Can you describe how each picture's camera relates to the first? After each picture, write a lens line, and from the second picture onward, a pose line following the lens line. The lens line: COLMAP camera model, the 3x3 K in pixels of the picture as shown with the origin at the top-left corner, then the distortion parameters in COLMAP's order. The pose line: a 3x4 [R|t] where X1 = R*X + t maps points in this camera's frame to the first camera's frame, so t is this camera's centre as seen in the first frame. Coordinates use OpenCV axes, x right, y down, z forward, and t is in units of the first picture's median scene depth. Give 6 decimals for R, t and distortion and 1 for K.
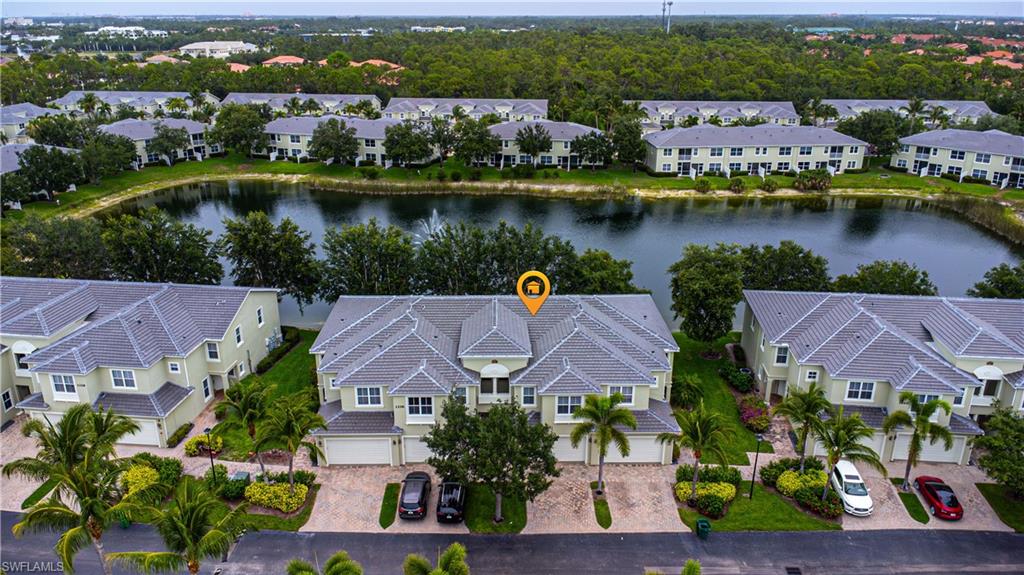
lens RADIAL K [[733.3, 0, 512.0], [0, 733.3, 287.5], [0, 0, 1]] dist [0.016199, -0.002993]
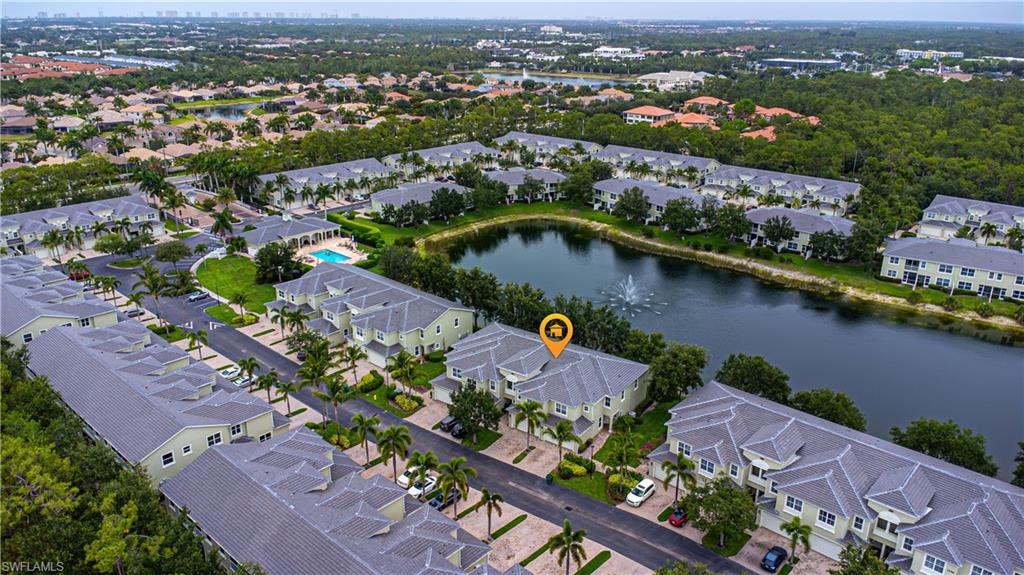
lens RADIAL K [[733.3, 0, 512.0], [0, 733.3, 287.5], [0, 0, 1]] dist [0.016199, -0.002993]
pose [[0.813214, 0.208276, -0.543418, 0.353335], [-0.213071, 0.975486, 0.055018, -0.082414], [0.541556, 0.071045, 0.837657, -0.235604]]
